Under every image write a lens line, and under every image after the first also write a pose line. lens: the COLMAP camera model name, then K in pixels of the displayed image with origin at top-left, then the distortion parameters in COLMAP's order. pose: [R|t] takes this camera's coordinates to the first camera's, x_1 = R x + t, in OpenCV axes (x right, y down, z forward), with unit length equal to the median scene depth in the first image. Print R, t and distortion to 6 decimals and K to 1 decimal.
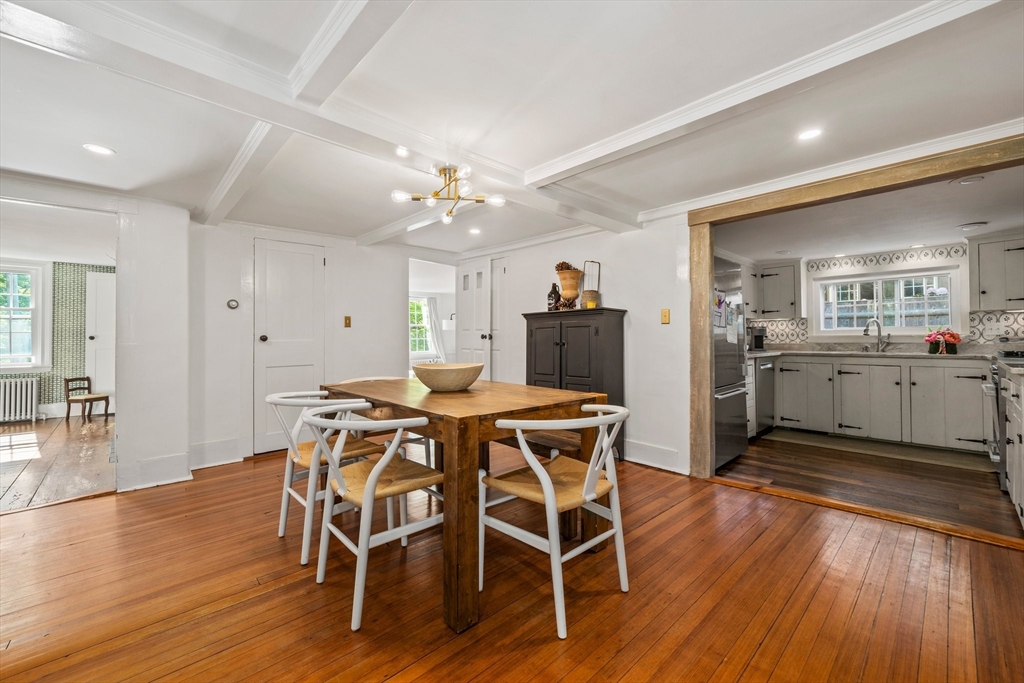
lens RADIAL K [[410.8, 0, 518.8], [0, 410.8, 334.6], [0, 0, 1]] dist [-0.002913, 0.000004]
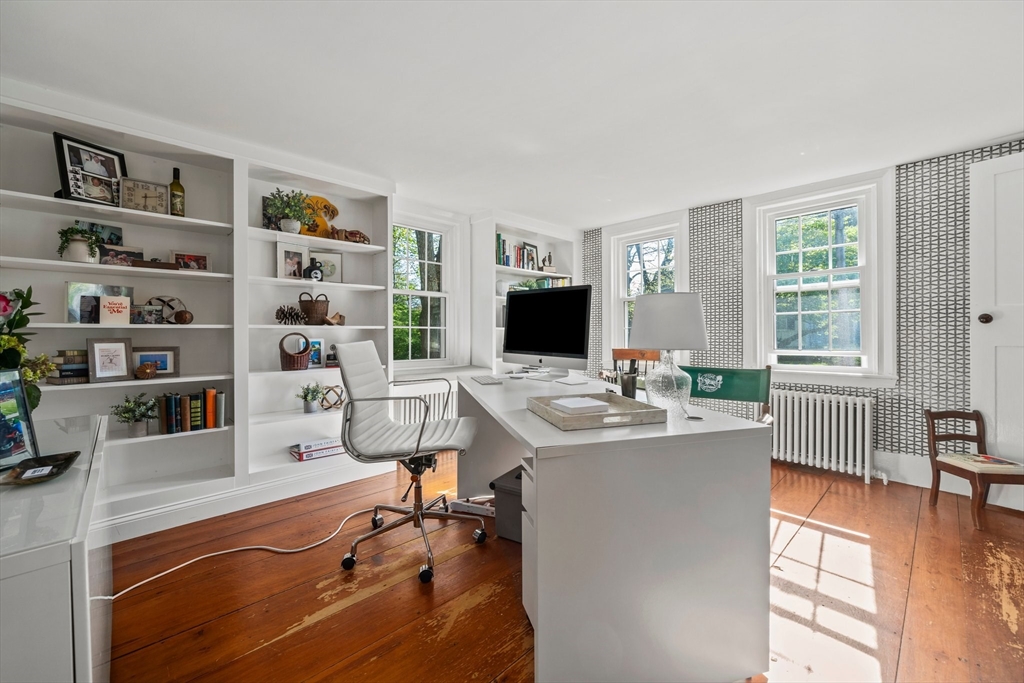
lens RADIAL K [[410.8, 0, 510.9], [0, 410.8, 334.1], [0, 0, 1]] dist [-0.002913, 0.000004]
pose [[-0.010382, 0.000683, -0.999946, -0.643056], [0.015416, 0.999881, 0.000523, 0.016547], [0.999827, -0.015410, -0.010391, 0.540745]]
